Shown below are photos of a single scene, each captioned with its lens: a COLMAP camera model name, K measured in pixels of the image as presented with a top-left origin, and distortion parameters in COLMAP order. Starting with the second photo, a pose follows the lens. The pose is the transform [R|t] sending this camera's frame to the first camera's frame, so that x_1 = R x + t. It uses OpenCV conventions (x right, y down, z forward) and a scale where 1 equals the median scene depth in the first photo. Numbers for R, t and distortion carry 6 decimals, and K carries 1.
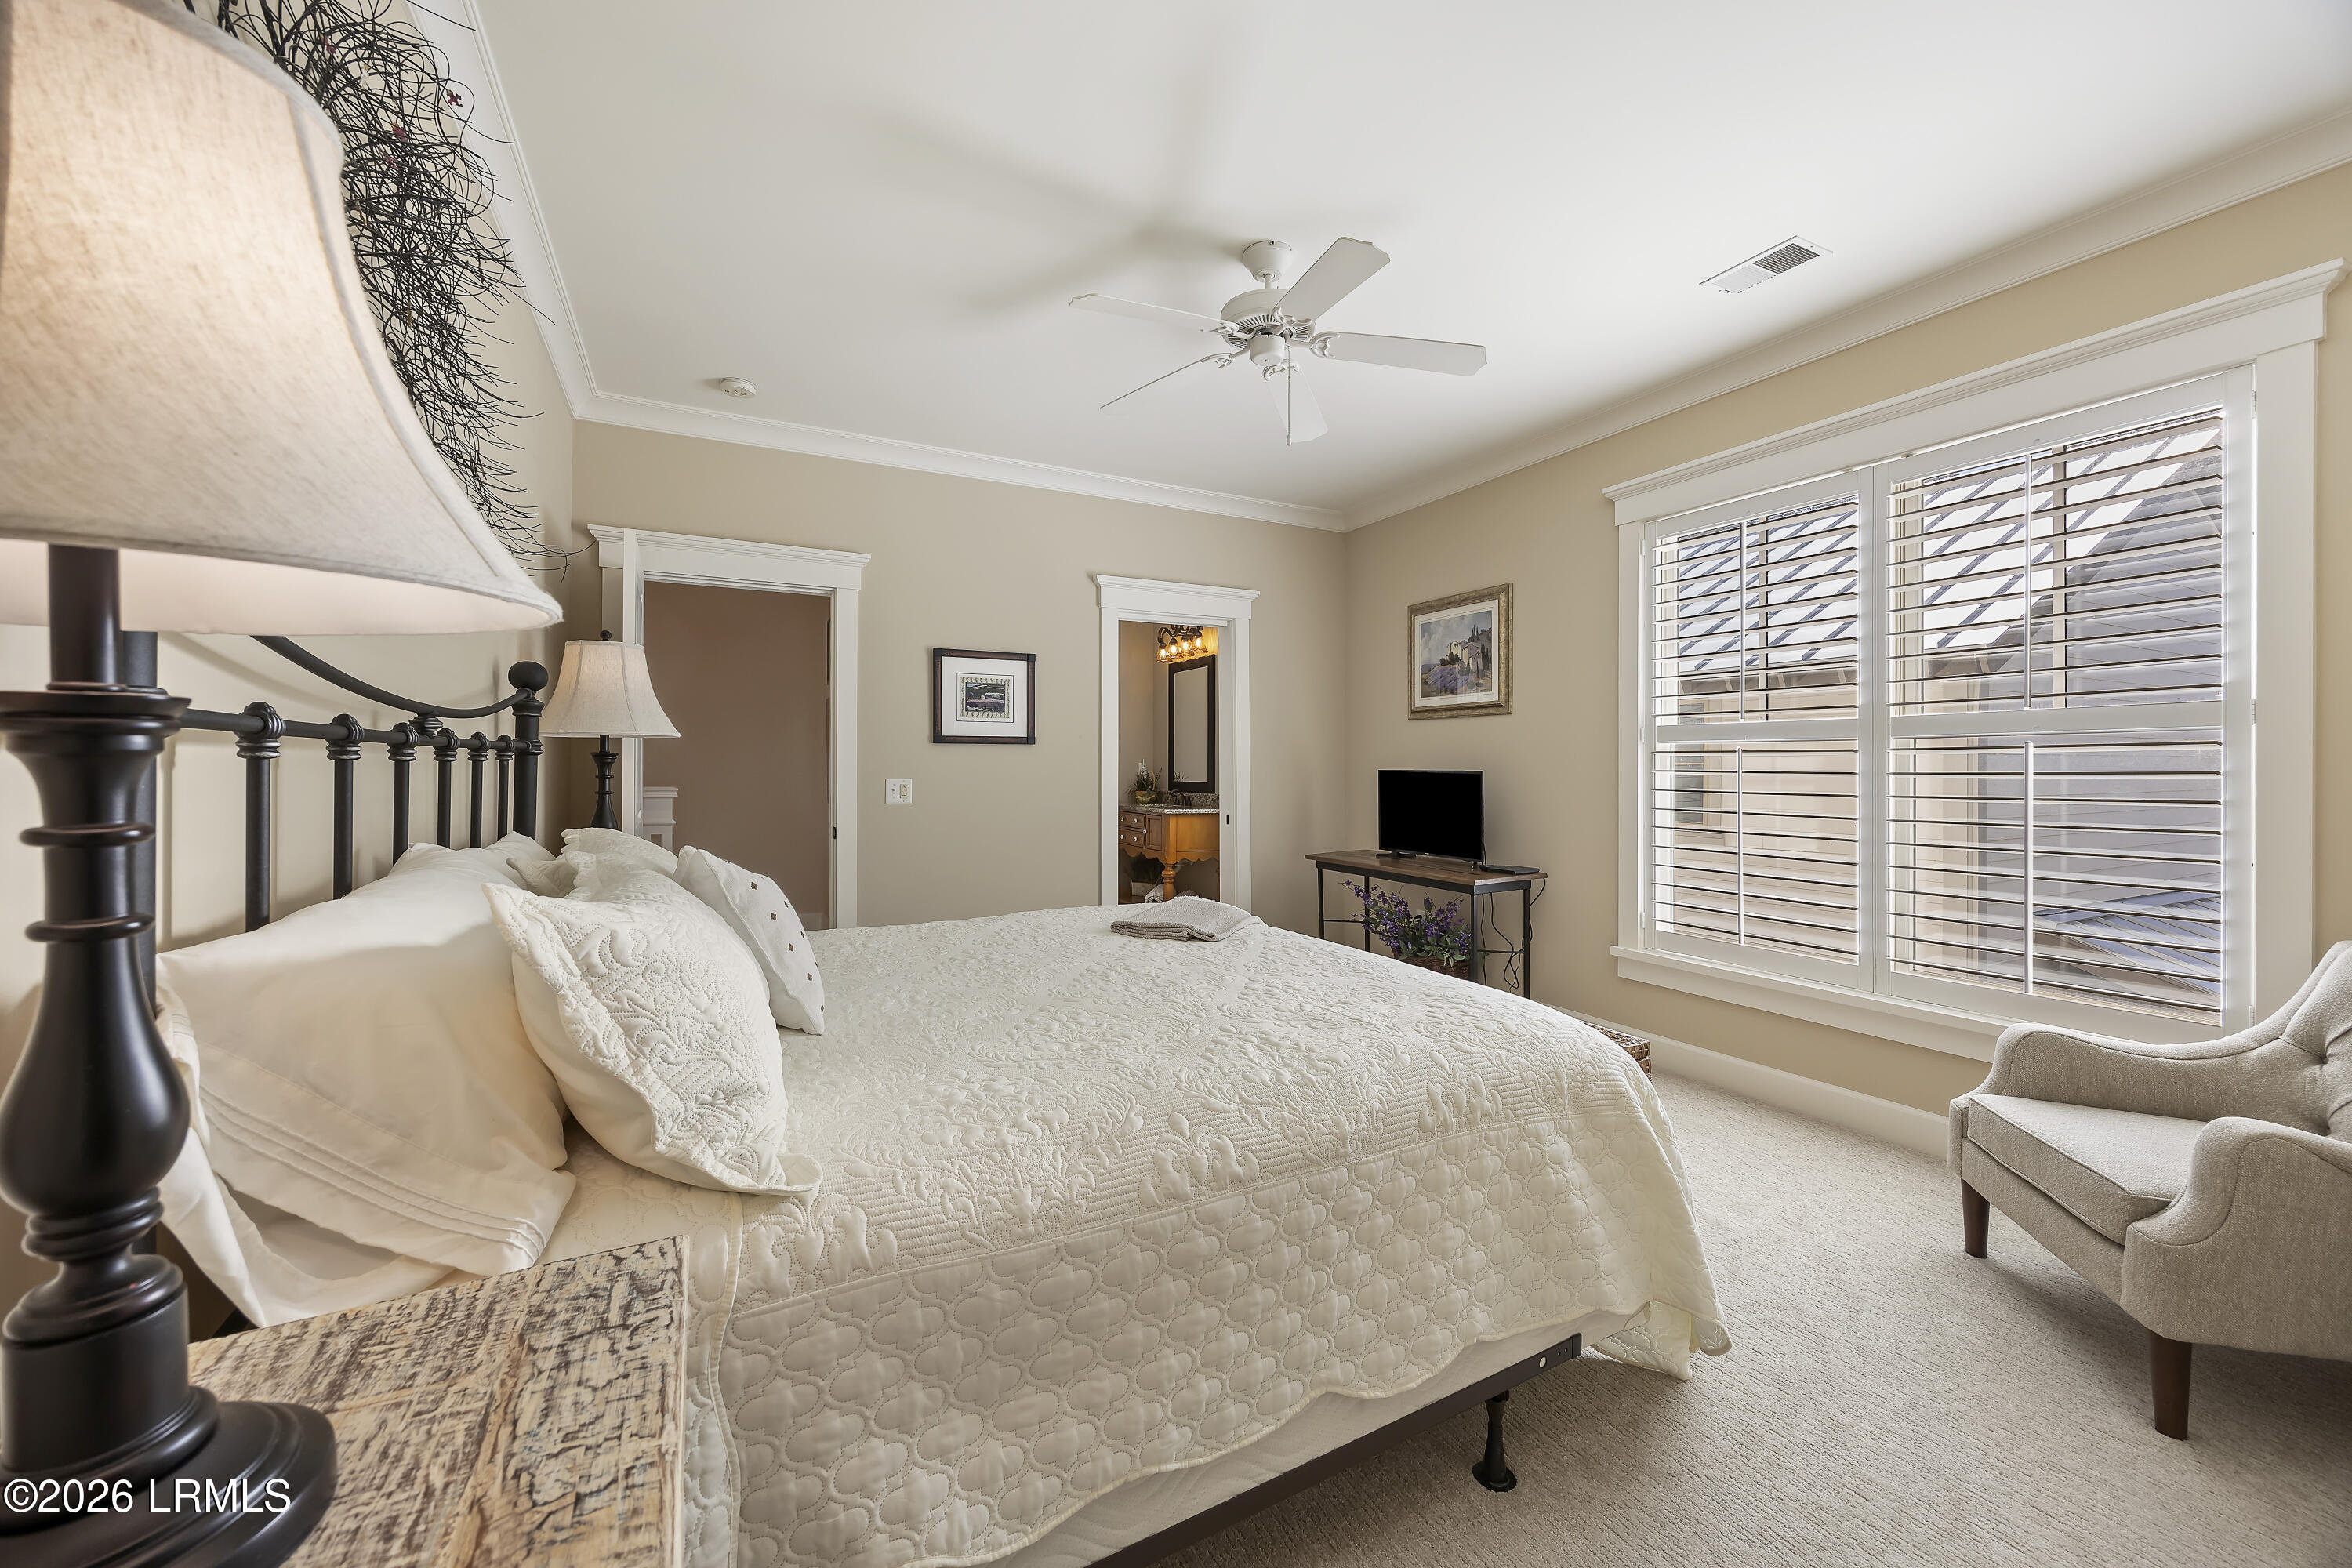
lens RADIAL K [[909.8, 0, 1178.7], [0, 909.8, 773.7], [0, 0, 1]] dist [0.001858, 0.000087]
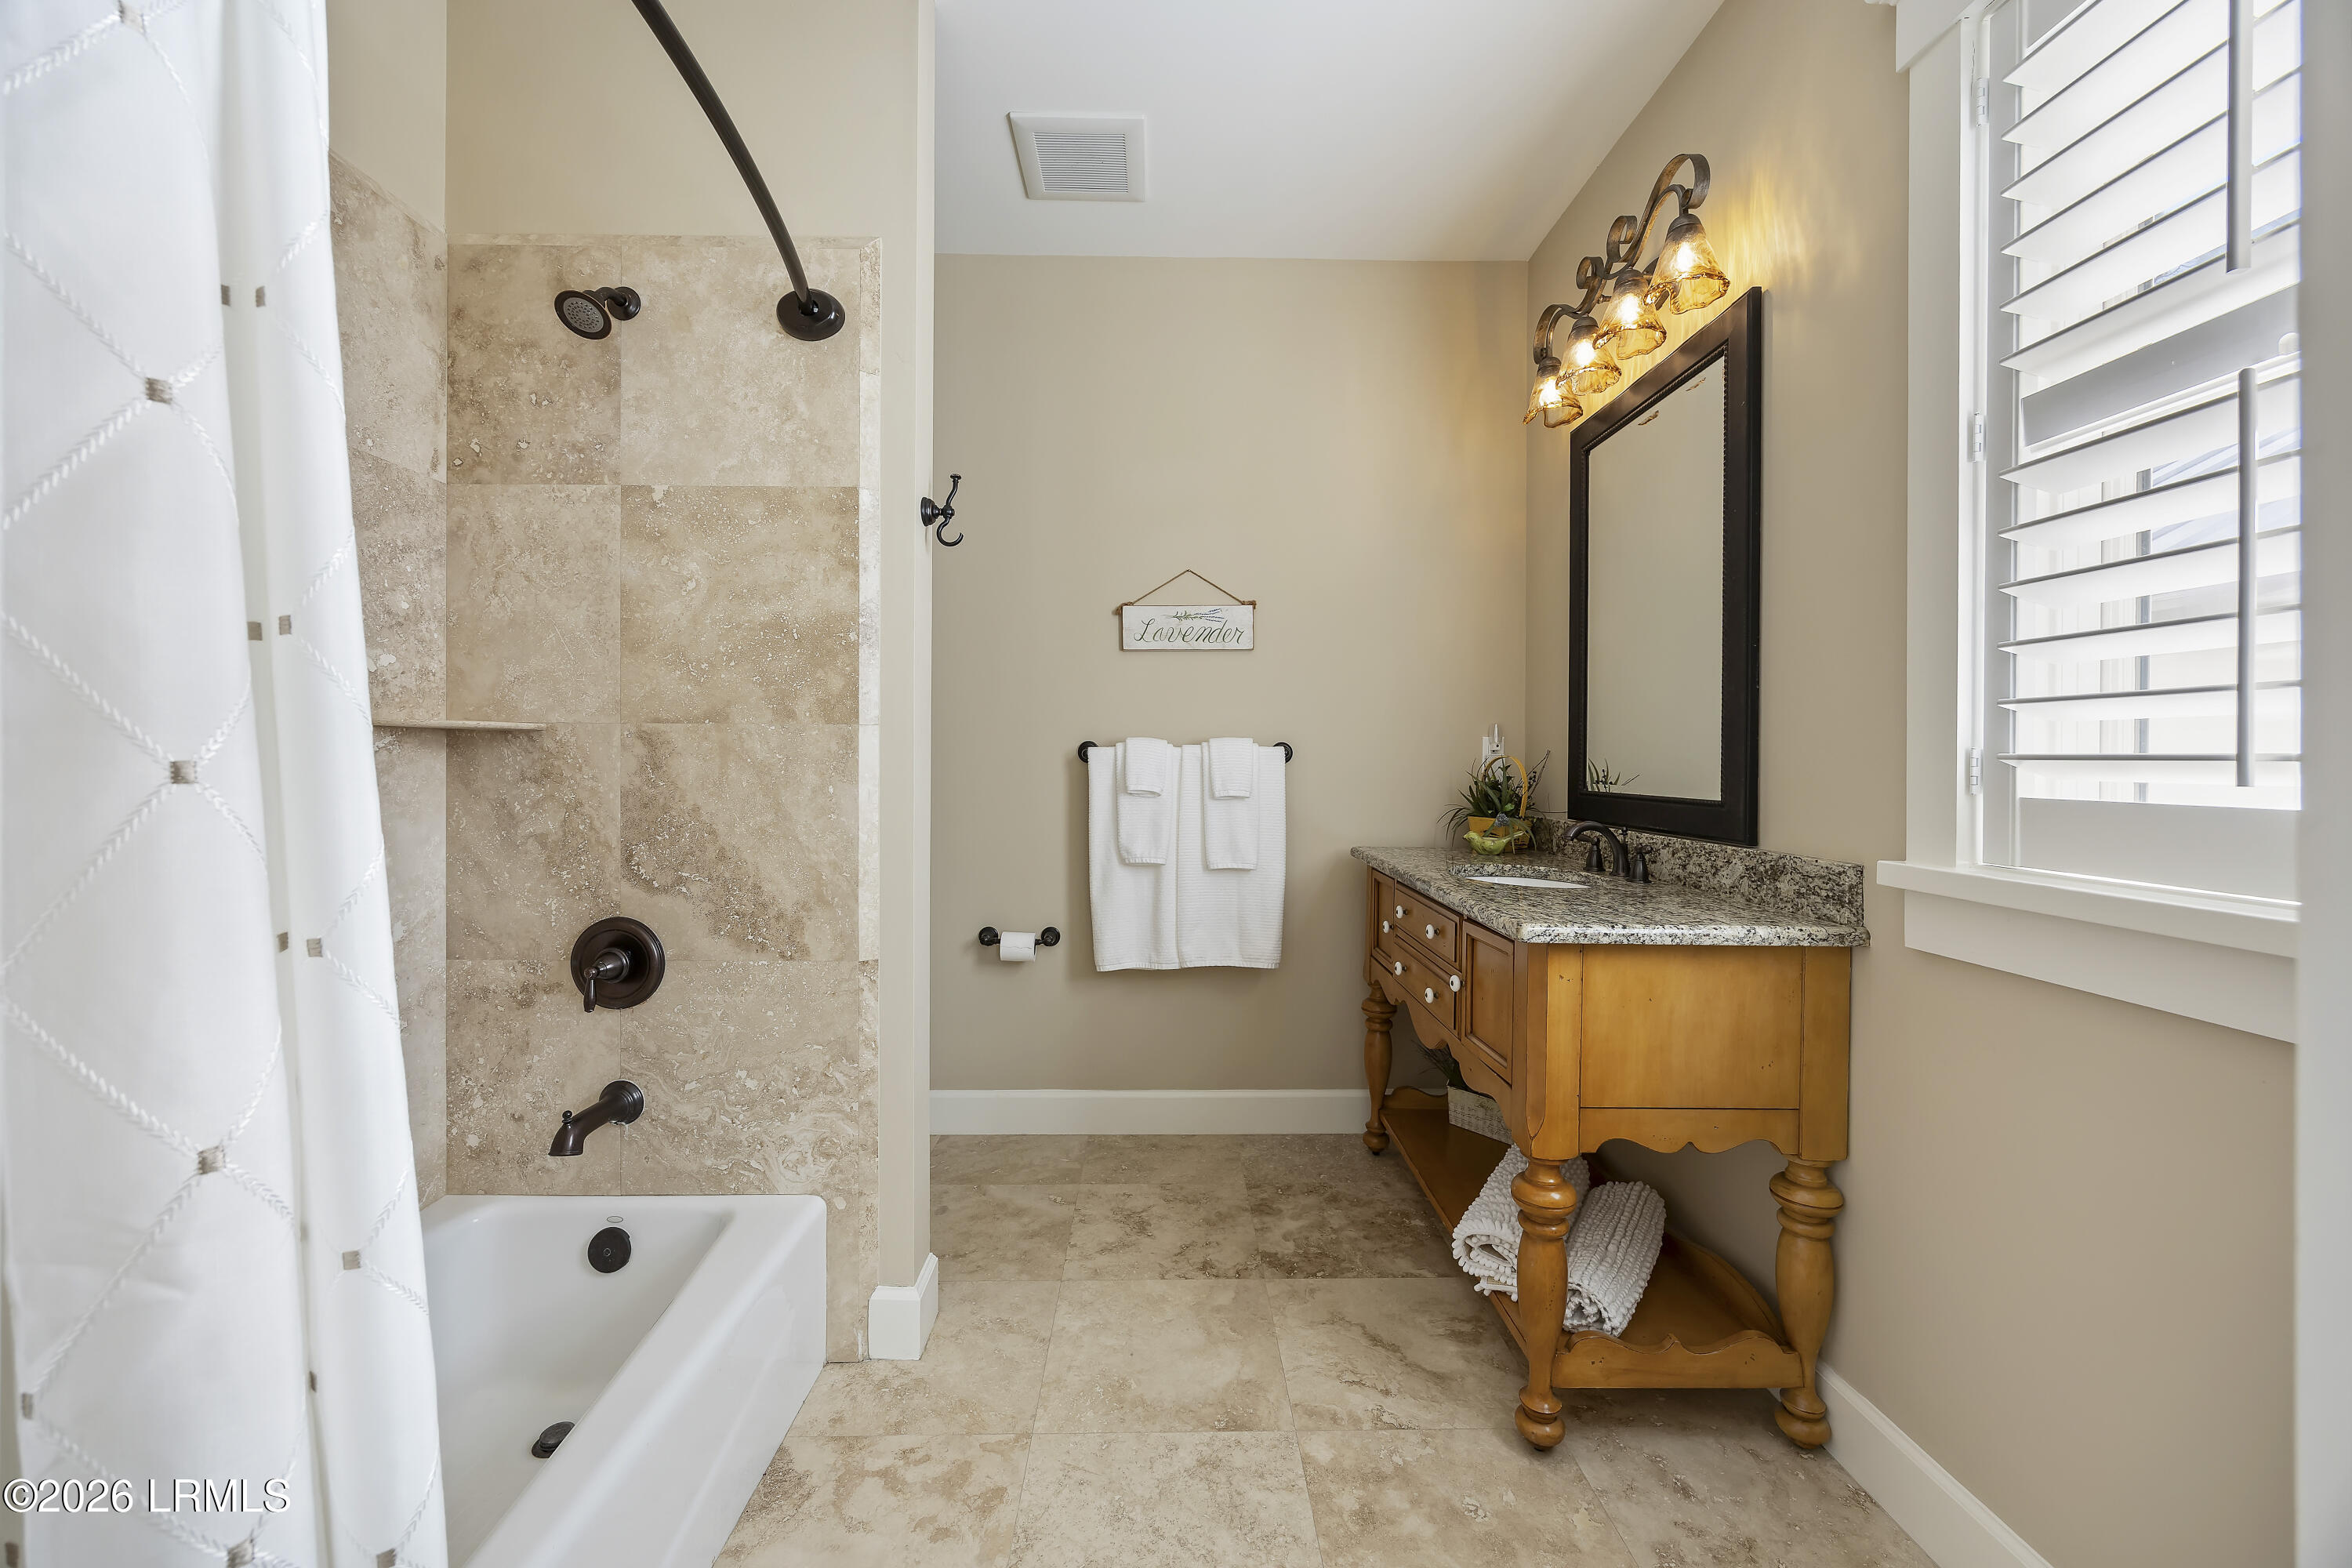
lens RADIAL K [[909.8, 0, 1167.0], [0, 909.8, 778.4], [0, 0, 1]] dist [0.001858, 0.000087]
pose [[0.896532, 0.005427, -0.442945, 0.004617], [-0.001572, 0.999958, 0.009070, 0.001291], [0.442976, -0.007435, 0.896503, 0.680724]]
